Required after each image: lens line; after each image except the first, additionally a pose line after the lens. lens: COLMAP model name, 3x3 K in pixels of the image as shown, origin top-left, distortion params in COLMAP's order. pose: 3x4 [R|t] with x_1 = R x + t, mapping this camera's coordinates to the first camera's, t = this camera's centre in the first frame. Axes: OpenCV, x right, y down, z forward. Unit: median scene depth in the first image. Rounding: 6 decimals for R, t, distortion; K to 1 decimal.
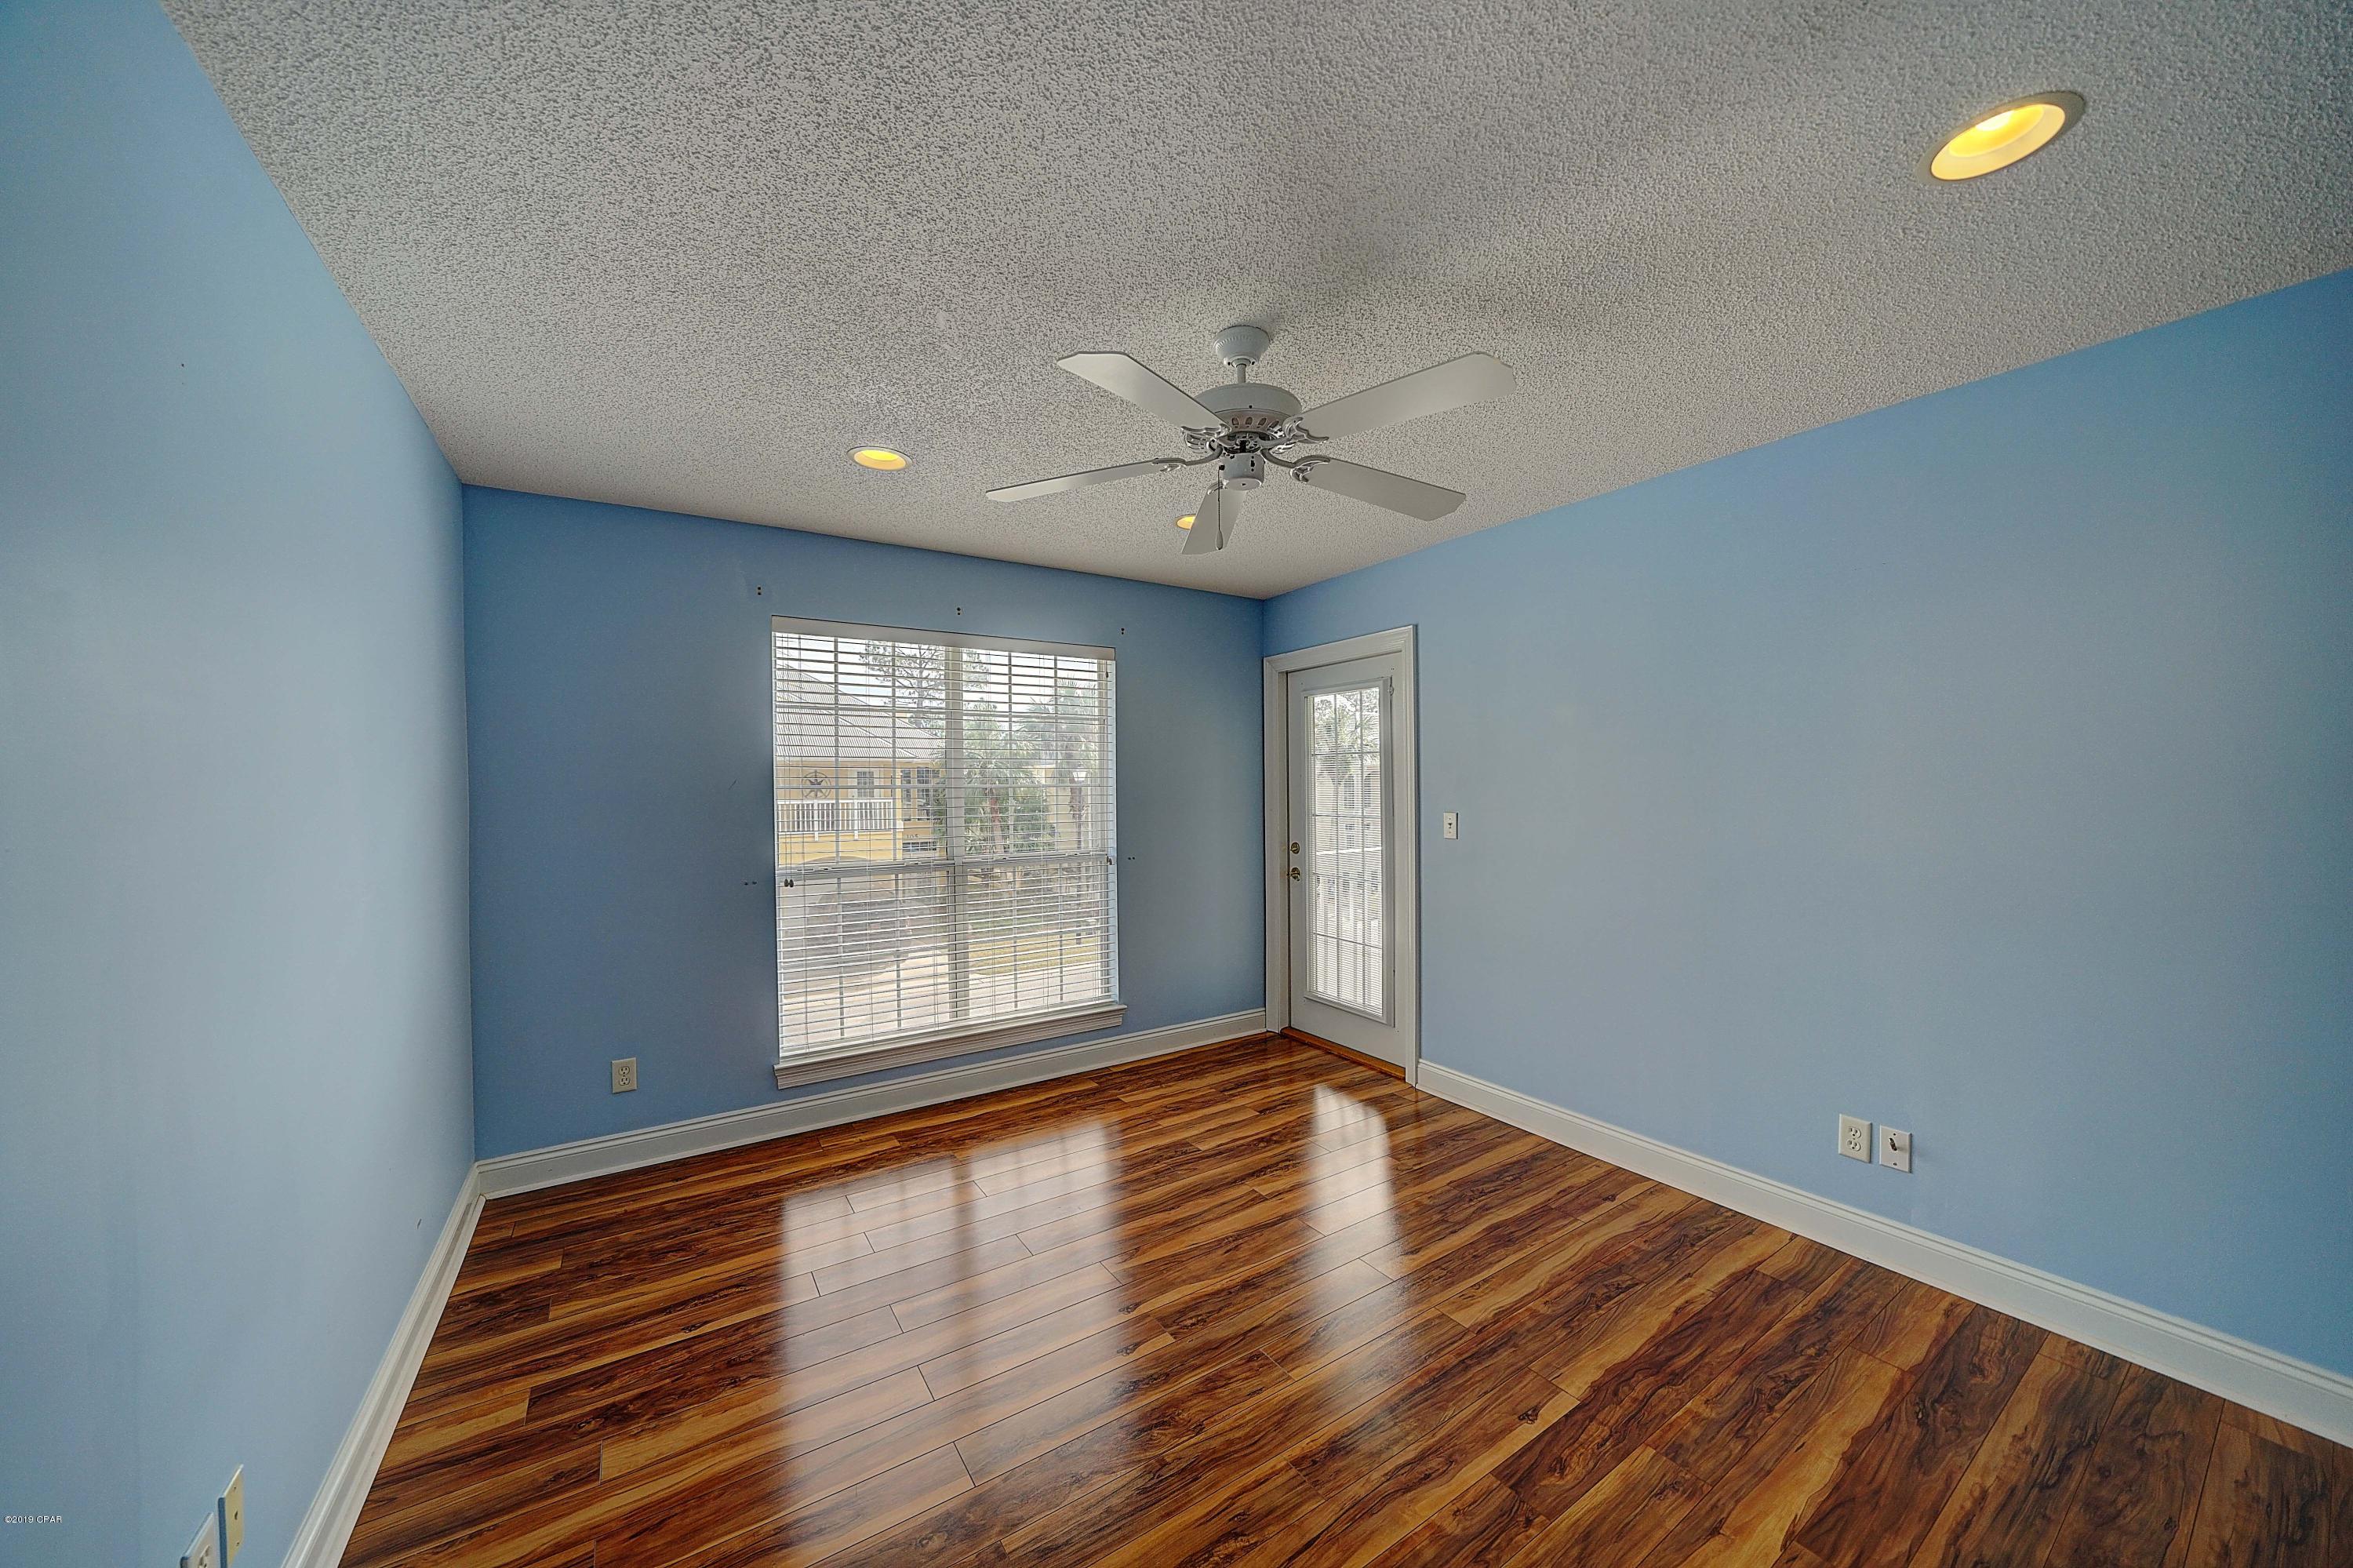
lens RADIAL K [[820.2, 0, 1142.6], [0, 820.2, 778.2], [0, 0, 1]] dist [-0.024511, 0.002007]
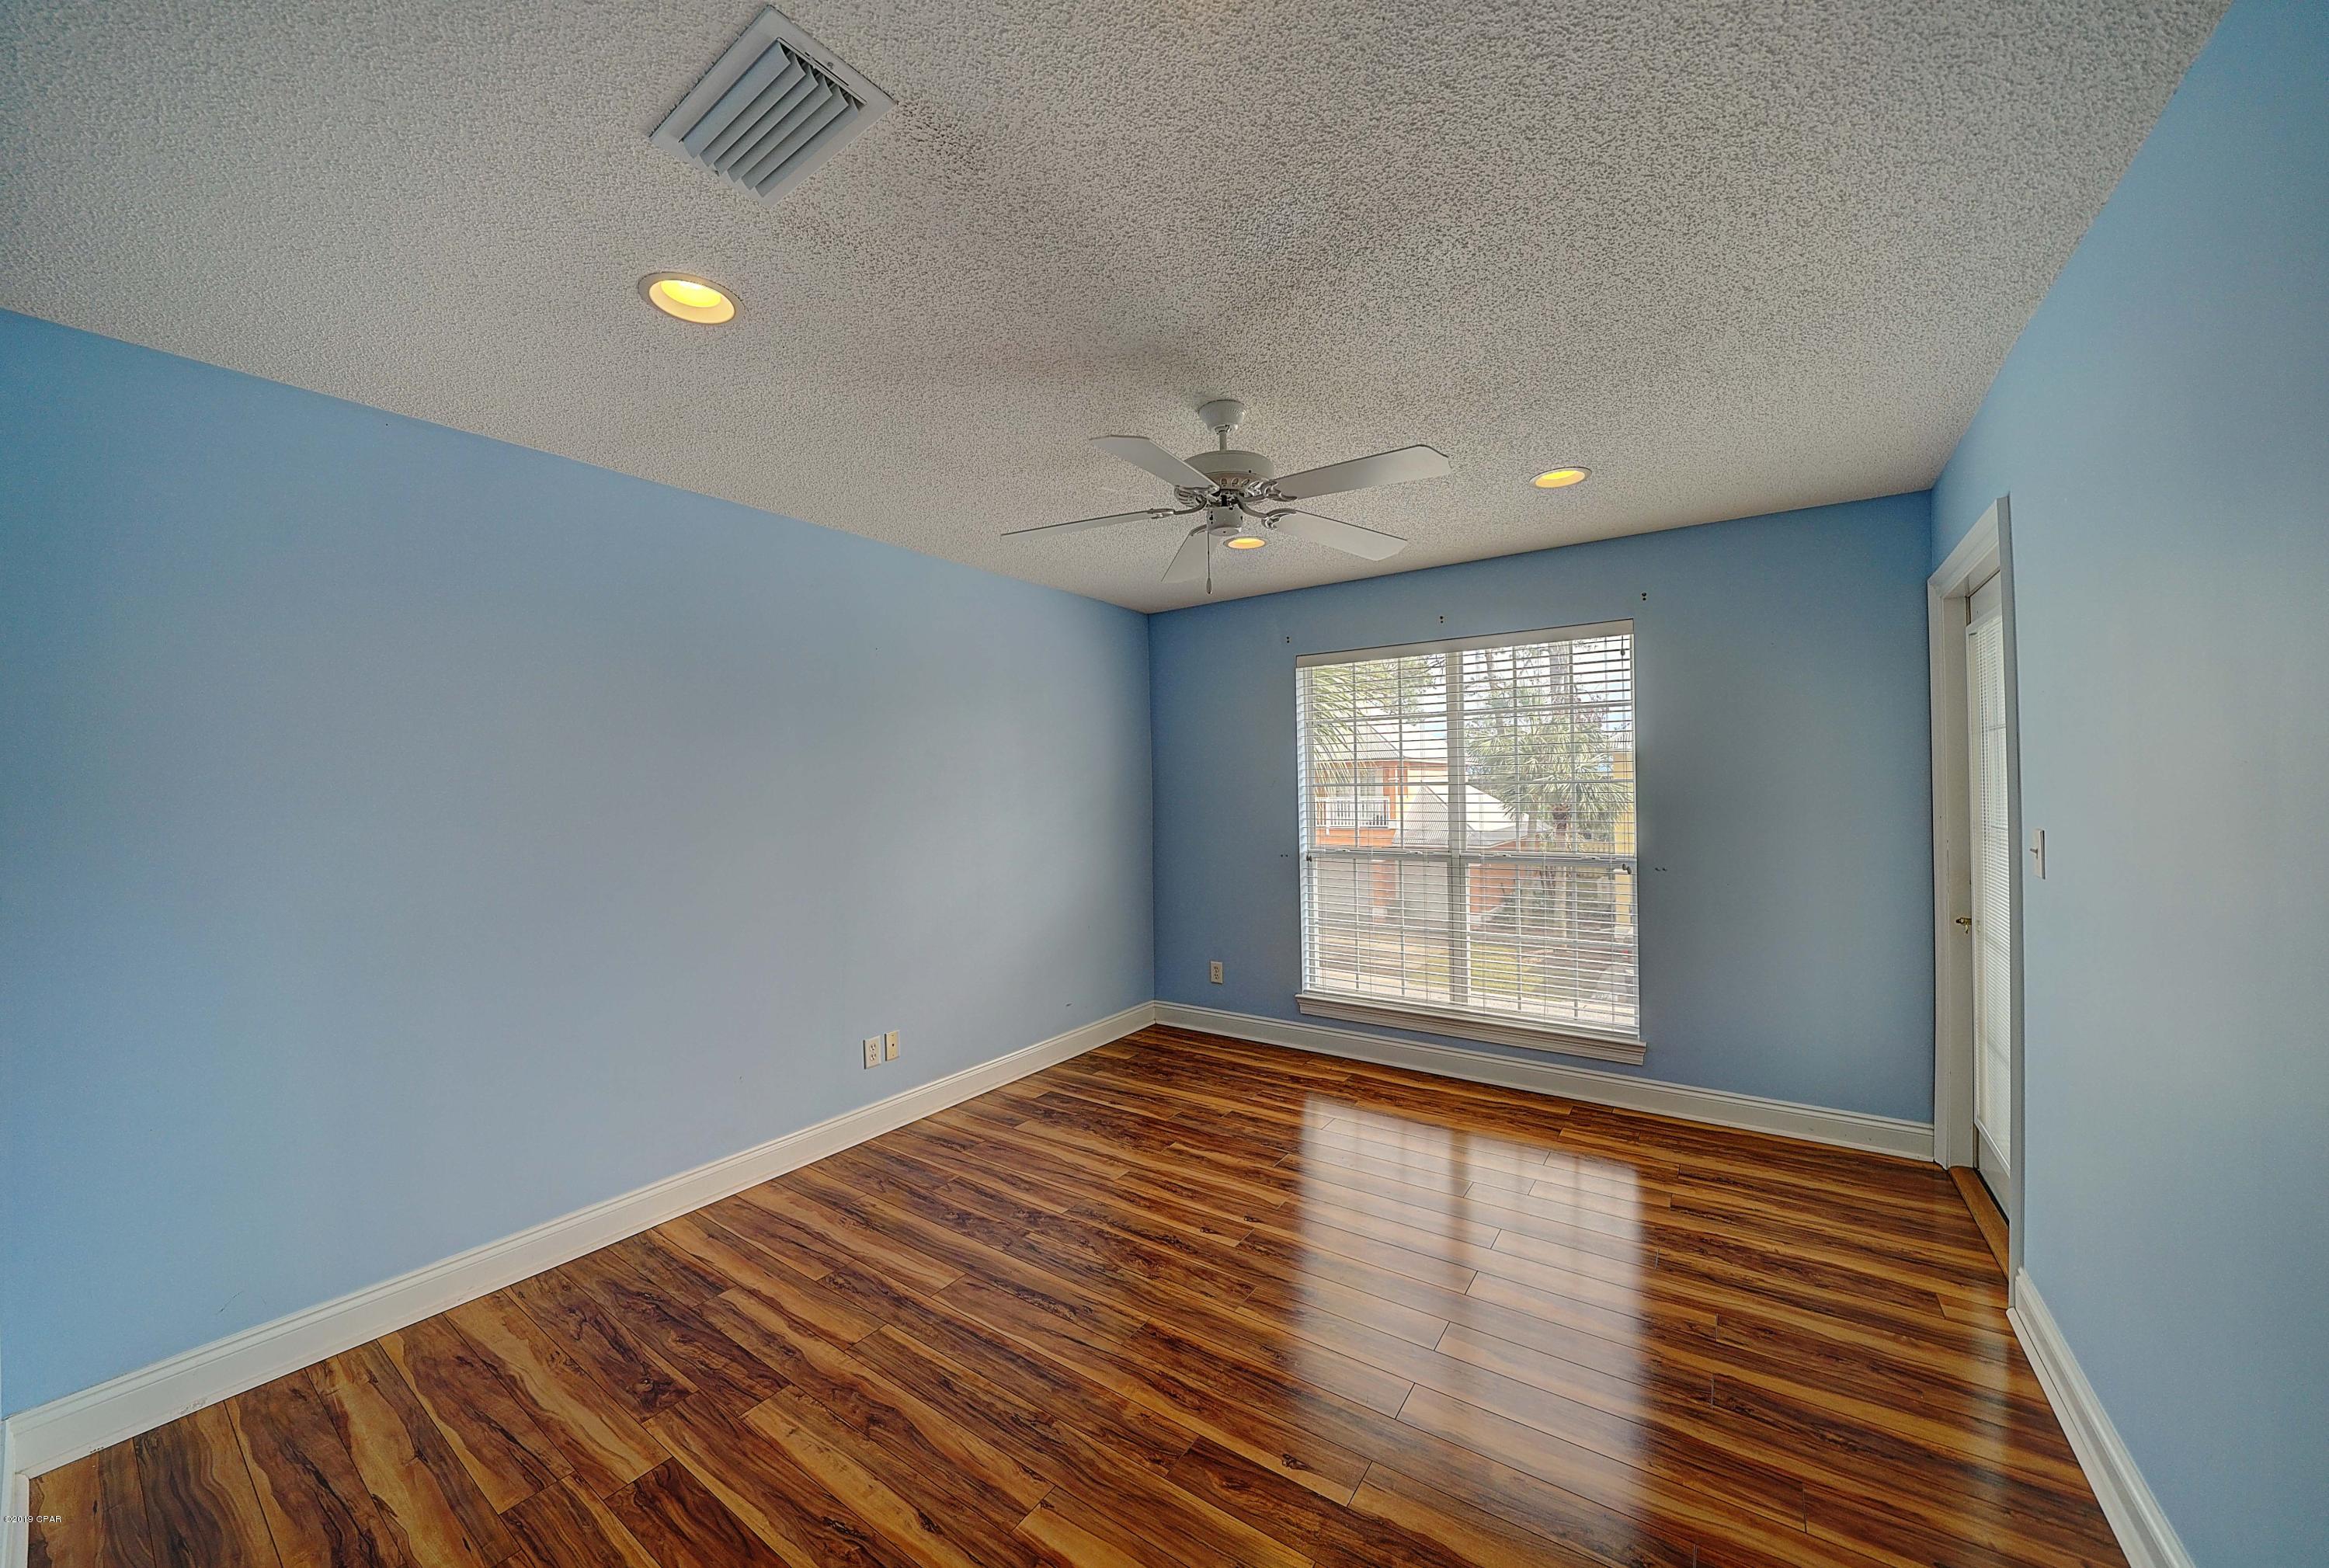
lens RADIAL K [[811.8, 0, 1139.6], [0, 811.8, 789.4], [0, 0, 1]] dist [-0.024511, 0.002007]
pose [[0.376737, 0.005056, -0.926306, 0.774825], [0.020282, 0.999700, 0.013705, -0.008632], [0.926098, -0.023950, 0.376522, 0.302768]]
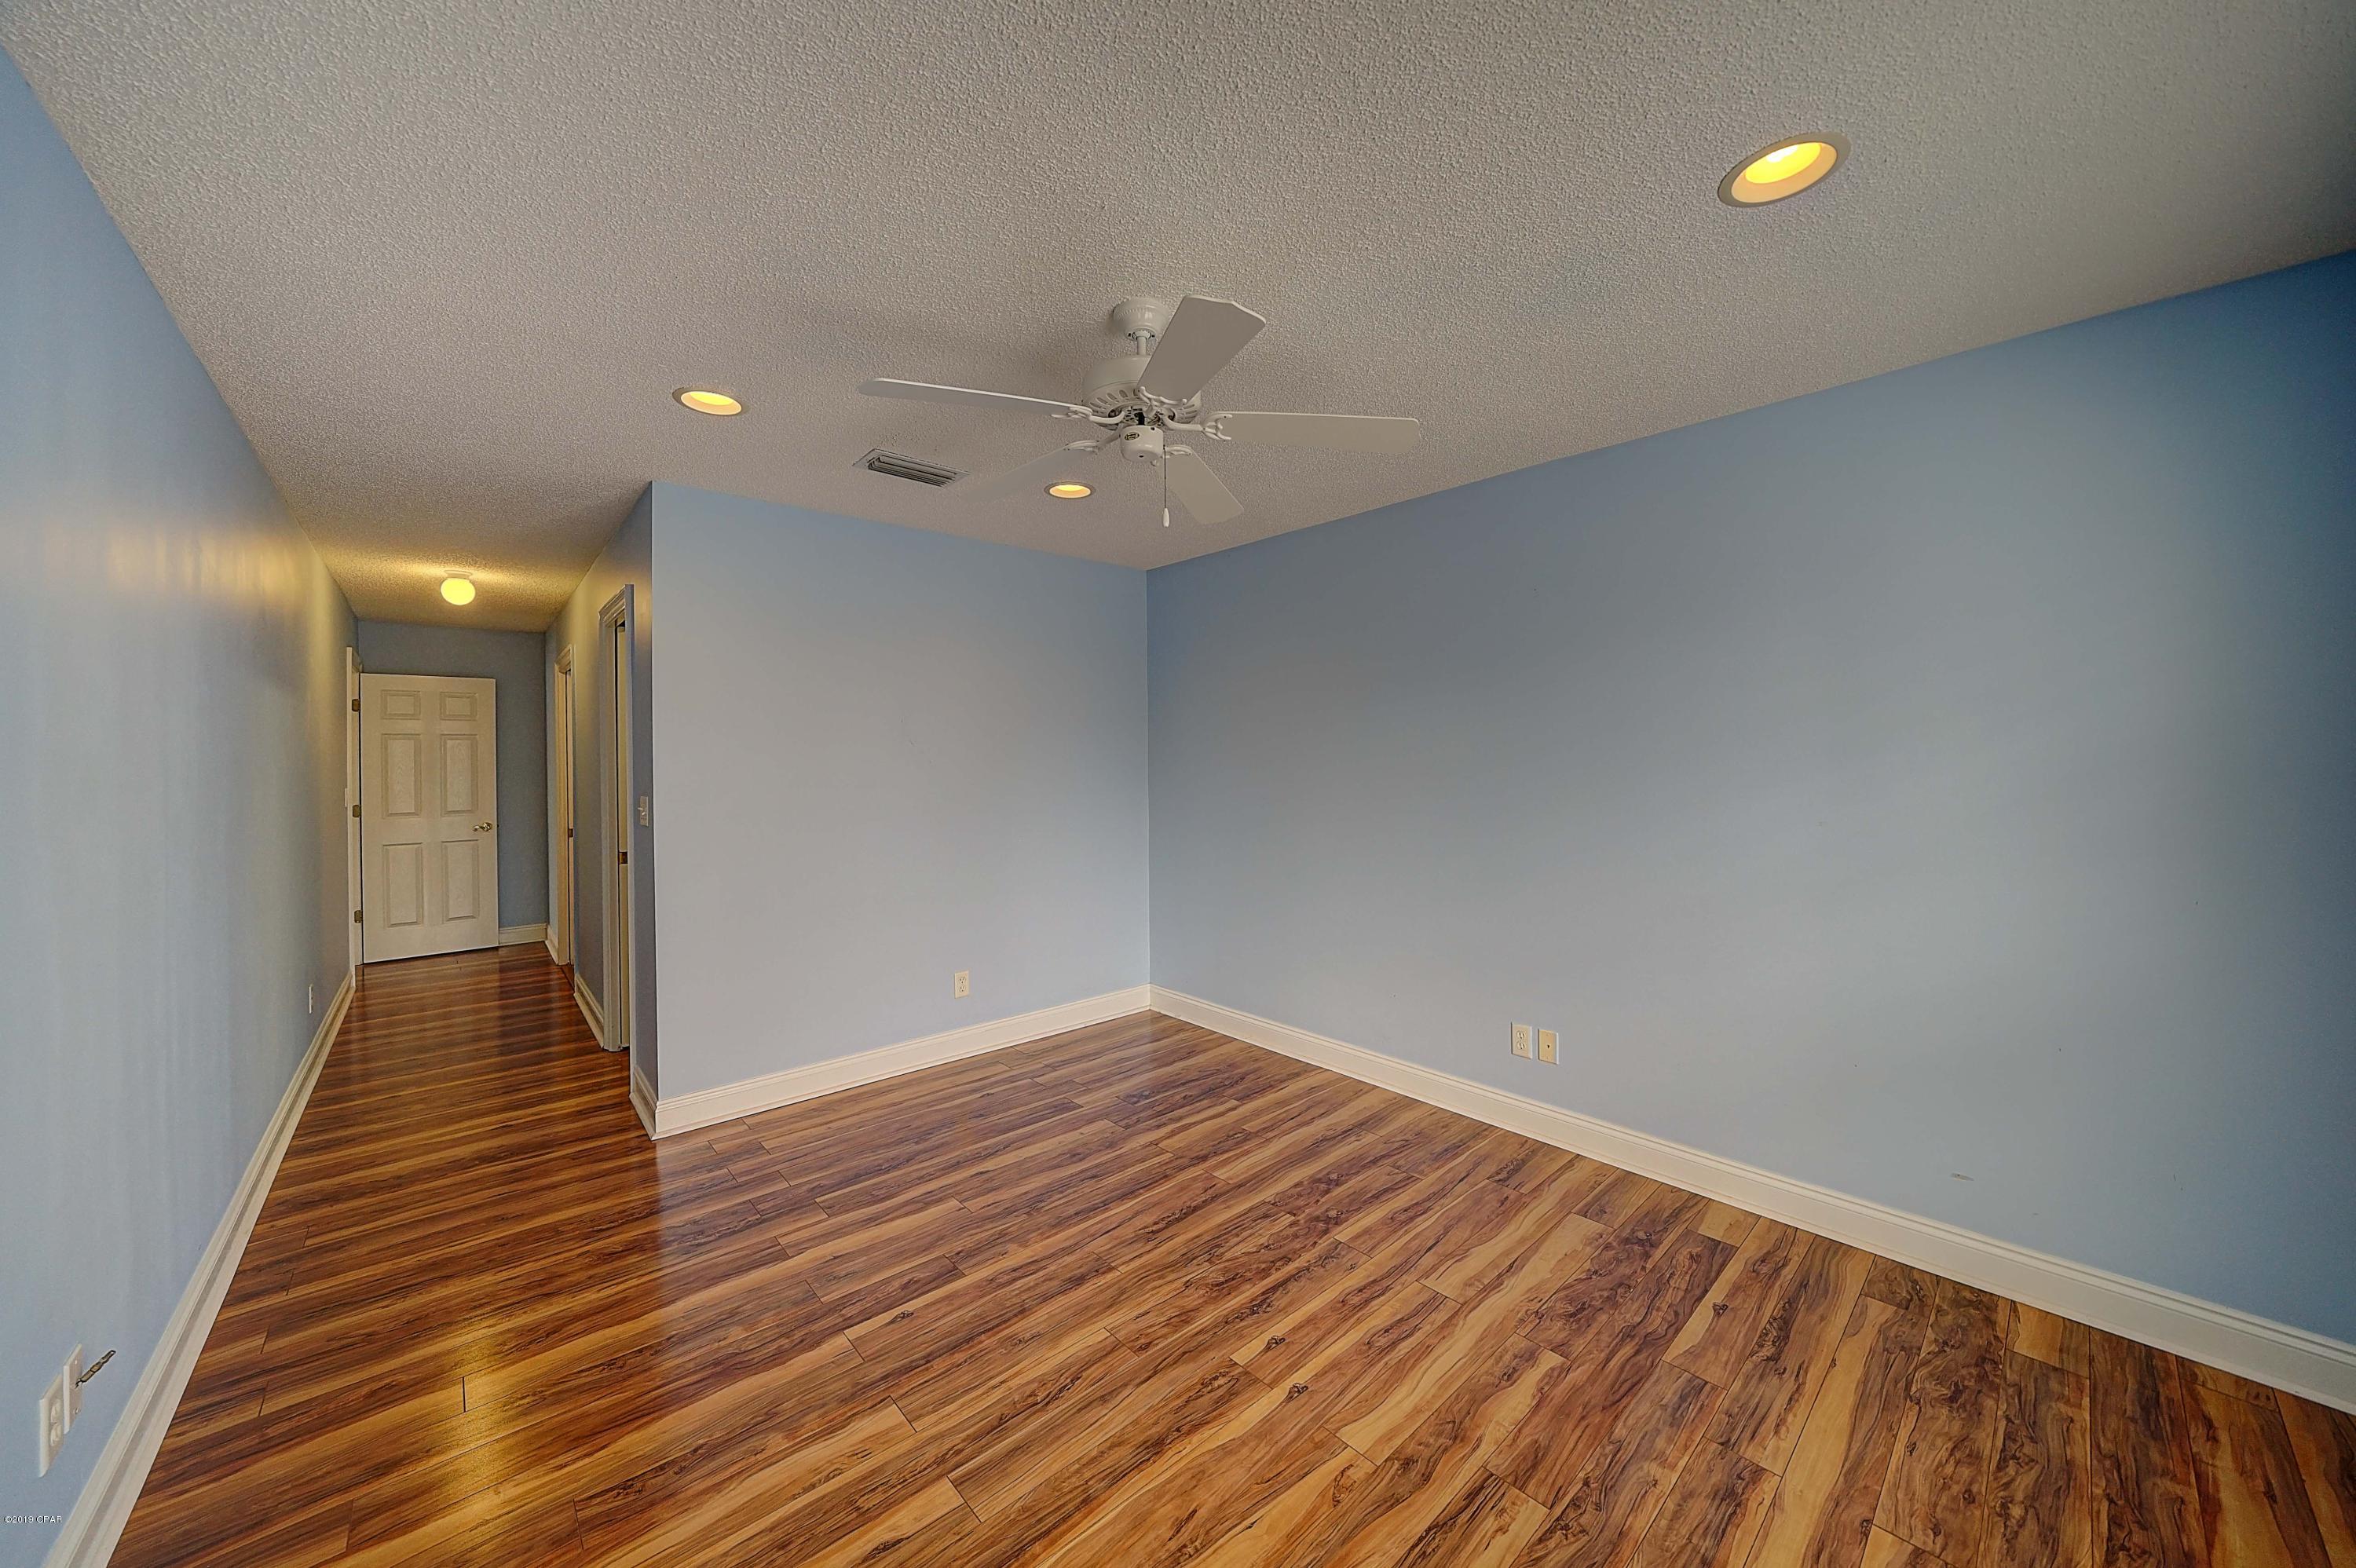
lens RADIAL K [[821.1, 0, 1169.9], [0, 821.1, 771.9], [0, 0, 1]] dist [-0.024511, 0.002007]
pose [[-0.982867, 0.020772, -0.183143, 0.184113], [0.019478, 0.999771, 0.008866, 0.013058], [0.183286, 0.005147, -0.983046, 1.328746]]
